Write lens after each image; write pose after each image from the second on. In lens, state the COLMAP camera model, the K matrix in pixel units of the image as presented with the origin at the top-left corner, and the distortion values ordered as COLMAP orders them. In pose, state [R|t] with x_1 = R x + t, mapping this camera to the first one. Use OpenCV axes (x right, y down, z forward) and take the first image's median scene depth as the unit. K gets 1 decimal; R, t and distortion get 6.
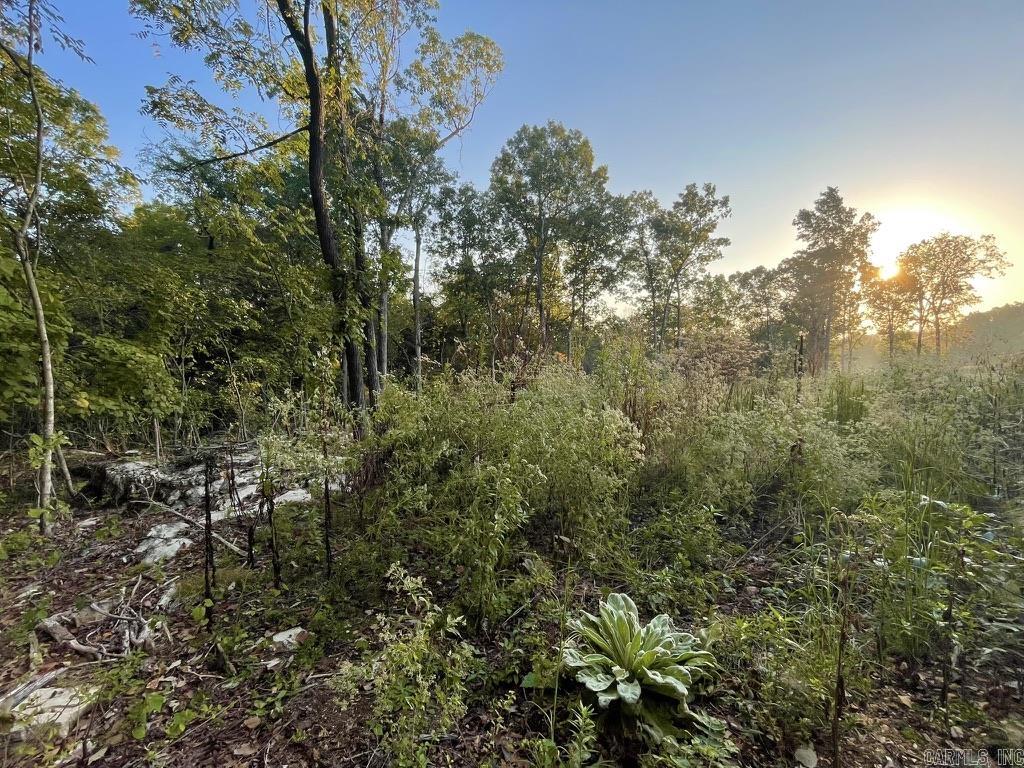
lens RADIAL K [[417.3, 0, 510.9], [0, 417.3, 382.7], [0, 0, 1]] dist [-0.003737, 0.000007]
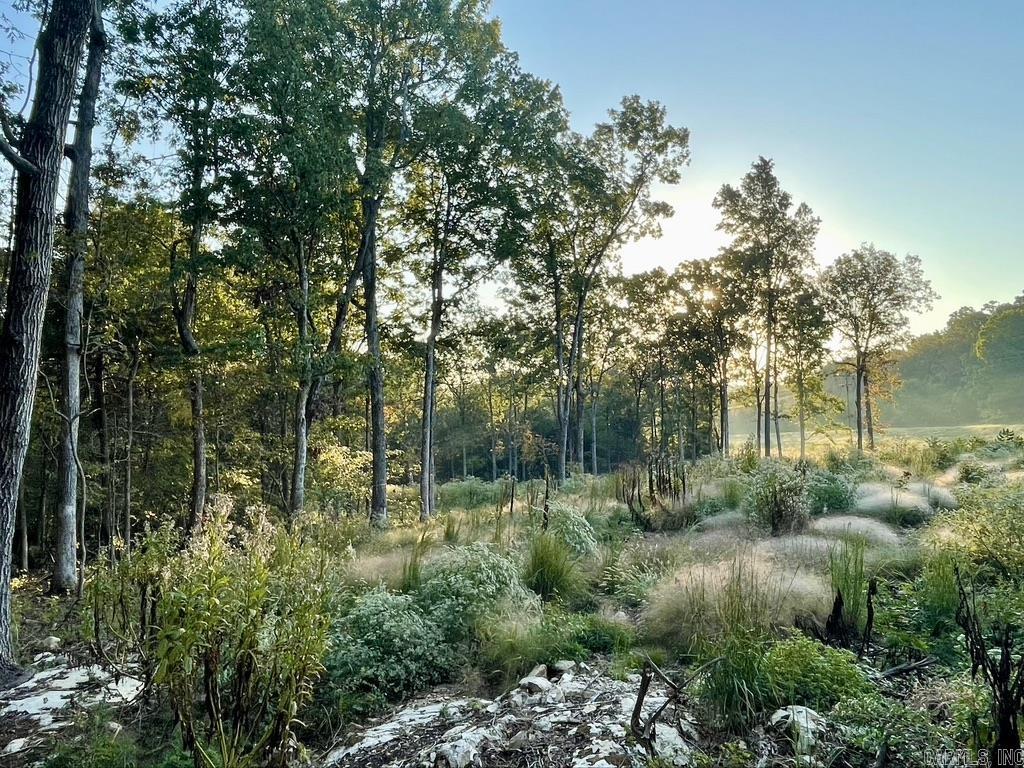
lens RADIAL K [[720.9, 0, 511.2], [0, 720.9, 372.4], [0, 0, 1]] dist [0.000006, -0.003644]
pose [[0.889013, 0.040020, 0.456130, -0.094612], [0.013220, 0.993514, -0.112936, -0.006437], [-0.457692, 0.106432, 0.882718, 0.201756]]
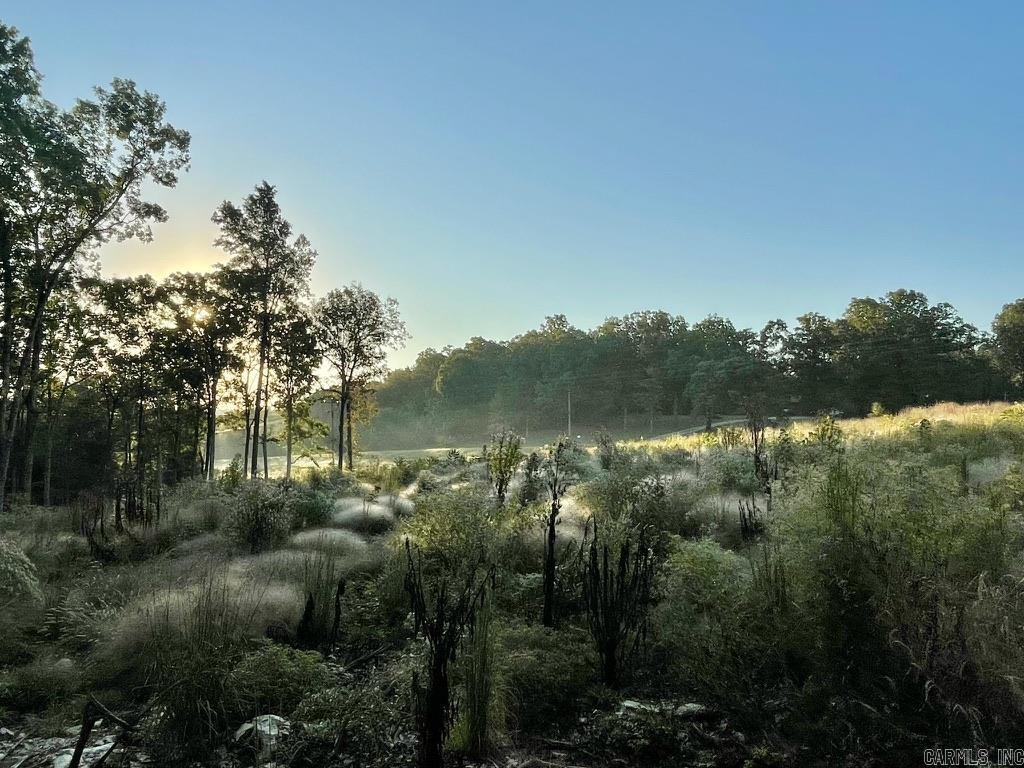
lens RADIAL K [[720.9, 0, 514.3], [0, 720.9, 372.2], [0, 0, 1]] dist [0.000006, -0.003644]
pose [[0.400396, 0.102260, 0.910619, -0.092376], [0.040048, 0.990851, -0.128879, -0.003525], [-0.915467, 0.088071, 0.392637, 0.202717]]
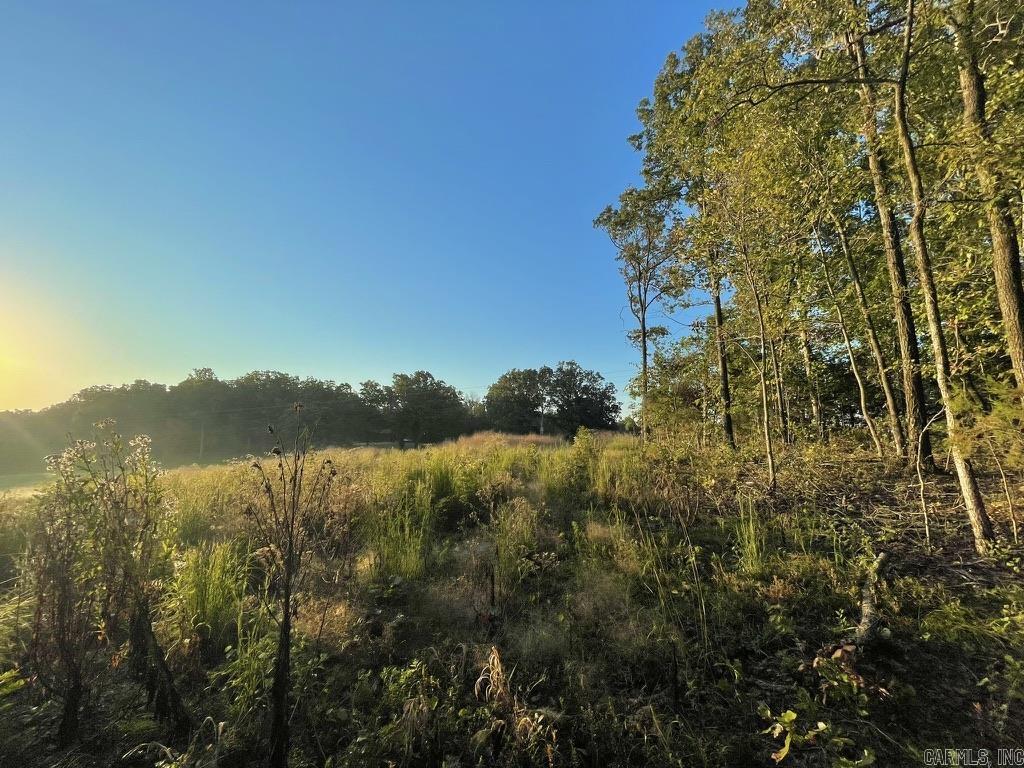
lens RADIAL K [[417.3, 0, 509.4], [0, 417.3, 383.2], [0, 0, 1]] dist [-0.003737, 0.000007]
pose [[-0.131731, 0.173156, 0.976045, 0.122502], [0.063860, 0.984063, -0.165960, -0.026017], [-0.989226, 0.040468, -0.140689, -0.134595]]
